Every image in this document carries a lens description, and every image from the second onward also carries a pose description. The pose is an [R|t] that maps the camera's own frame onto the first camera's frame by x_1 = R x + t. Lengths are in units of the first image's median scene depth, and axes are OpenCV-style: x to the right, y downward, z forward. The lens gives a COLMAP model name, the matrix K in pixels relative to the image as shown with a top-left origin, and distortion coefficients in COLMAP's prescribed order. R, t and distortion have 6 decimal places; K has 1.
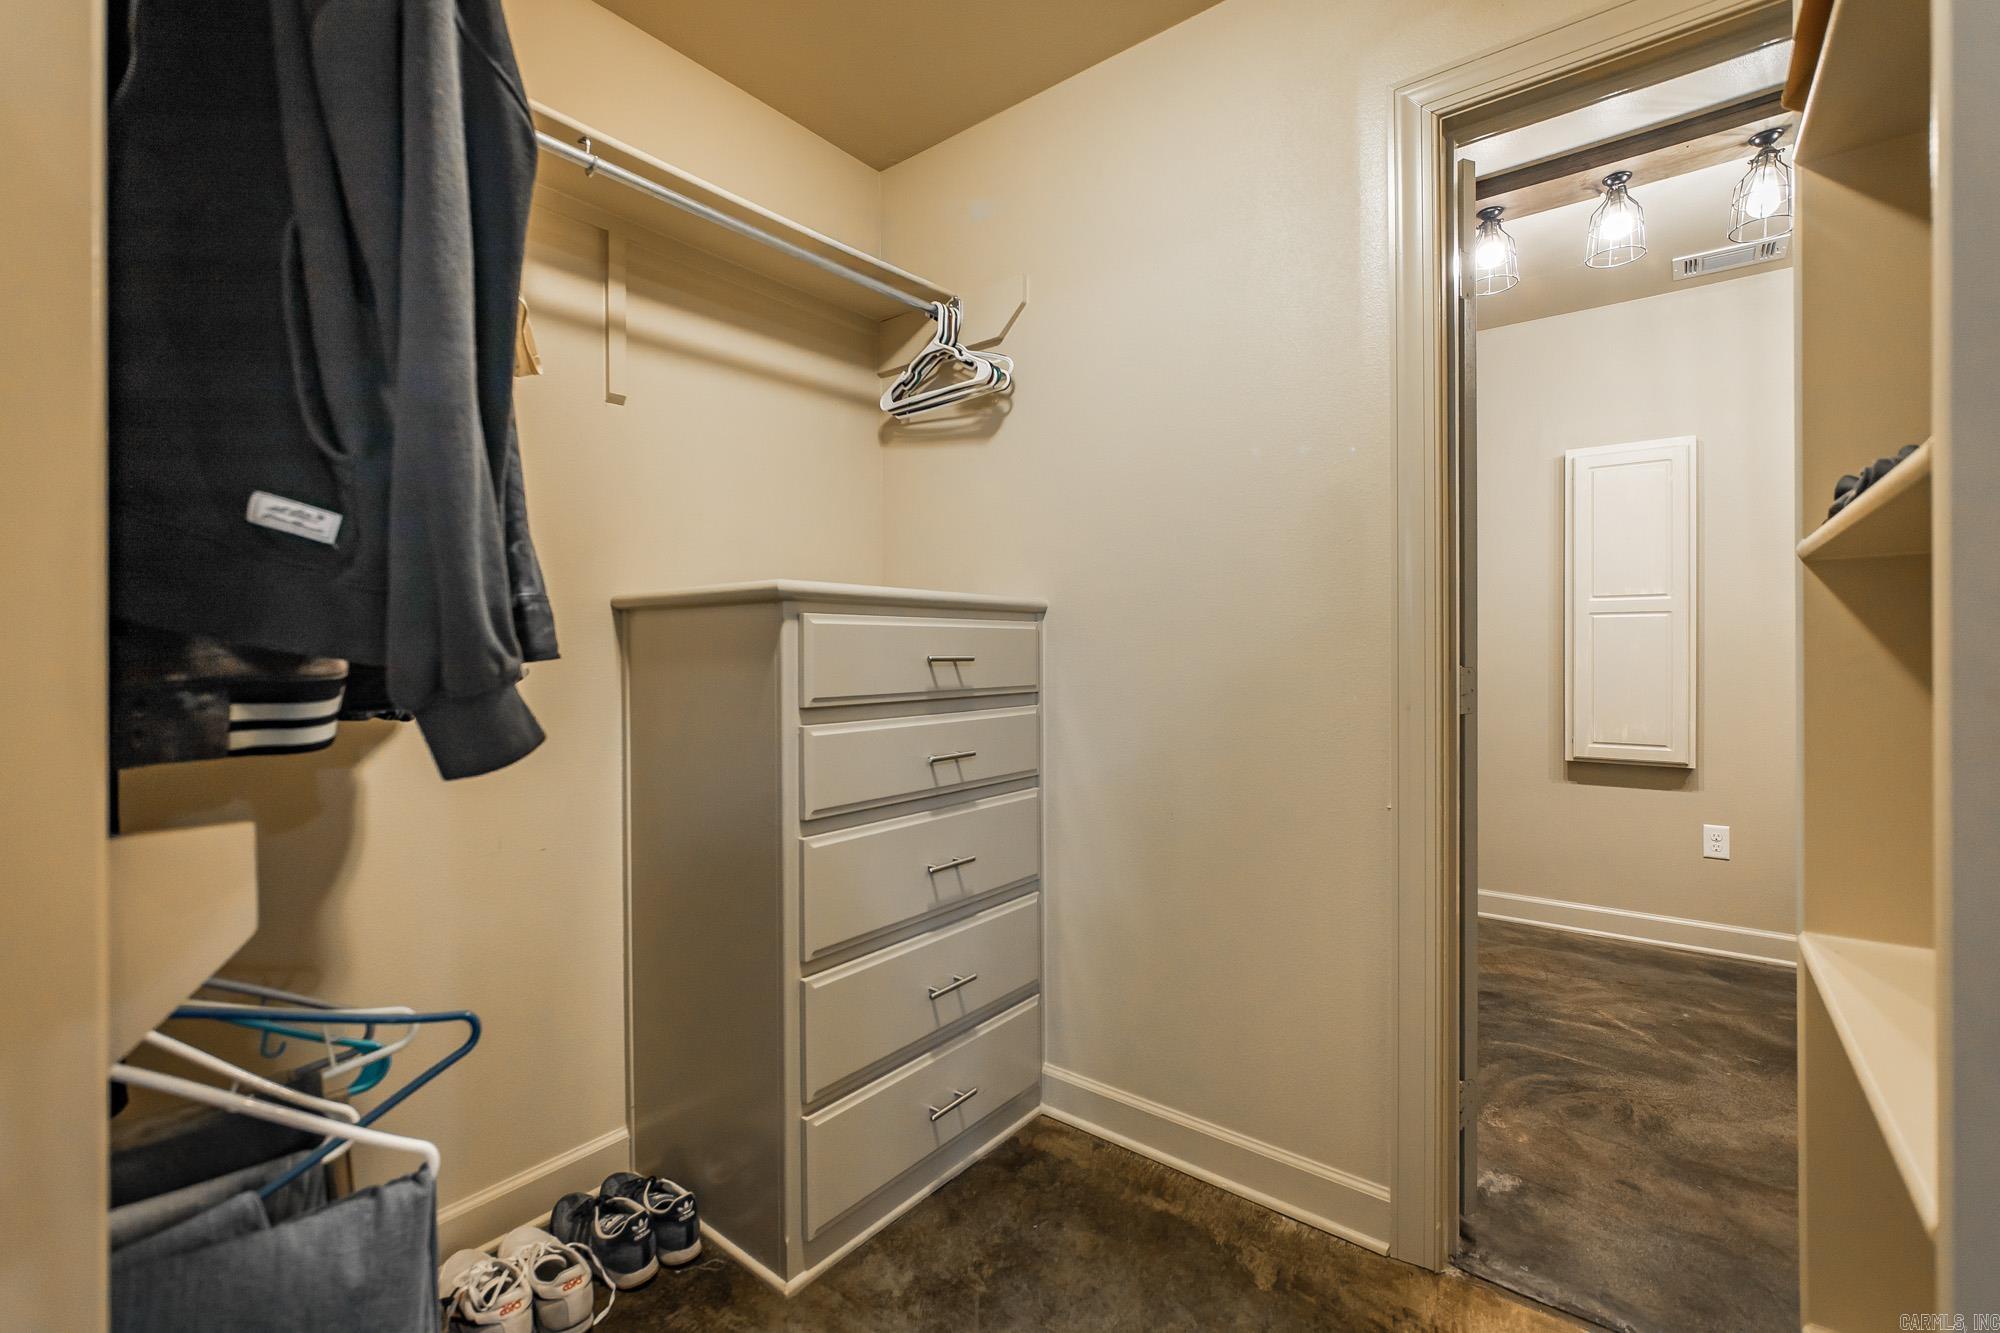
lens RADIAL K [[863.4, 0, 1009.4], [0, 863.4, 661.4], [0, 0, 1]] dist [-0.019510, -0.000240]
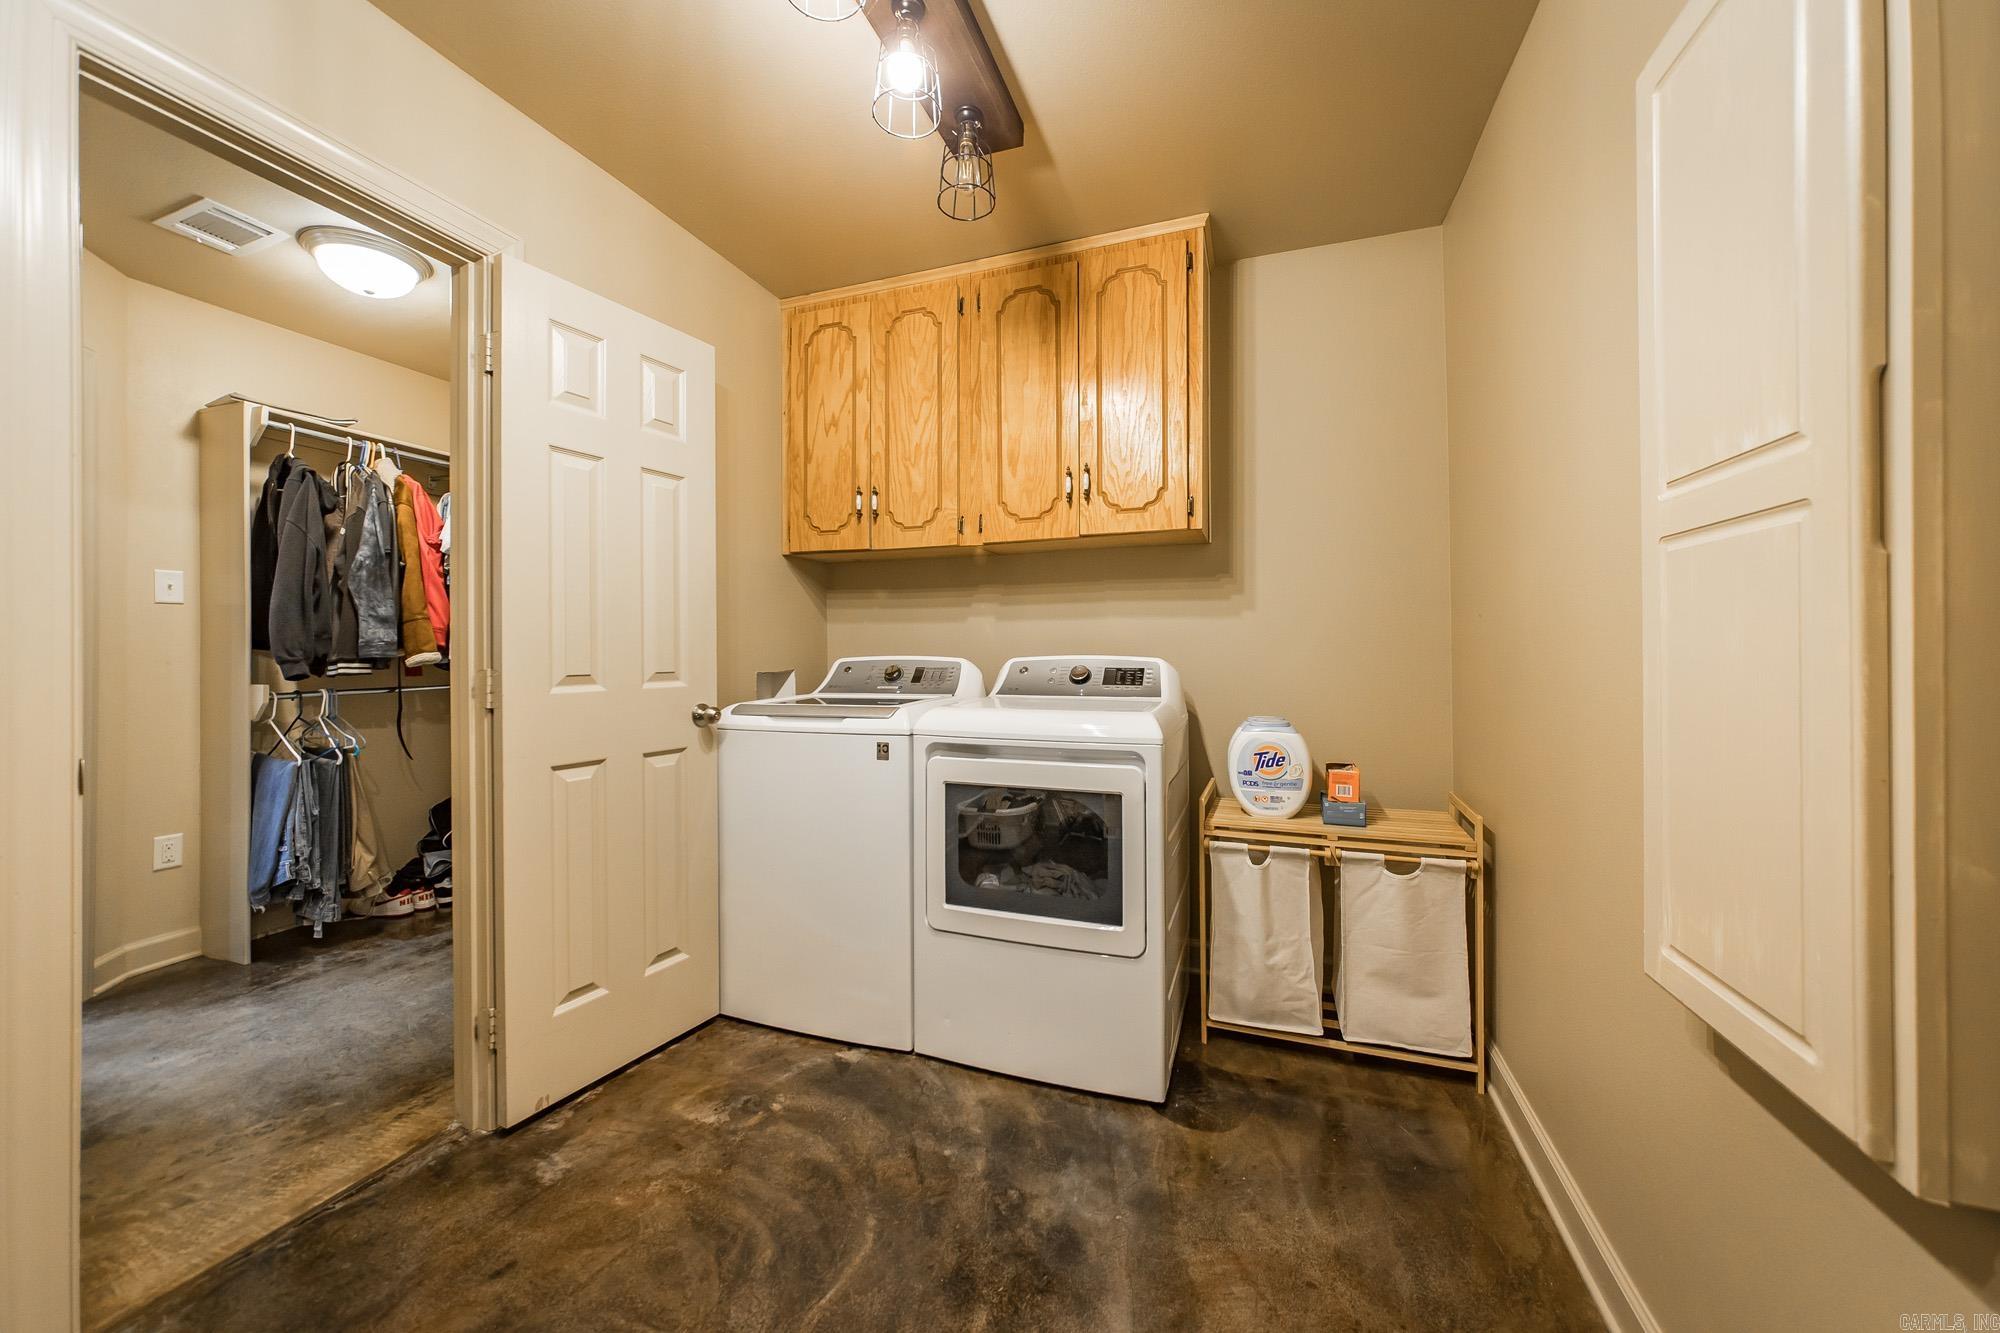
lens RADIAL K [[728.4, 0, 1001.3], [0, 728.4, 662.6], [0, 0, 1]] dist [-0.009495, 0.000133]
pose [[0.304721, -0.004329, -0.952432, 1.284049], [-0.010578, 0.999913, -0.007929, -0.005665], [0.952383, 0.012491, 0.304648, 1.009523]]
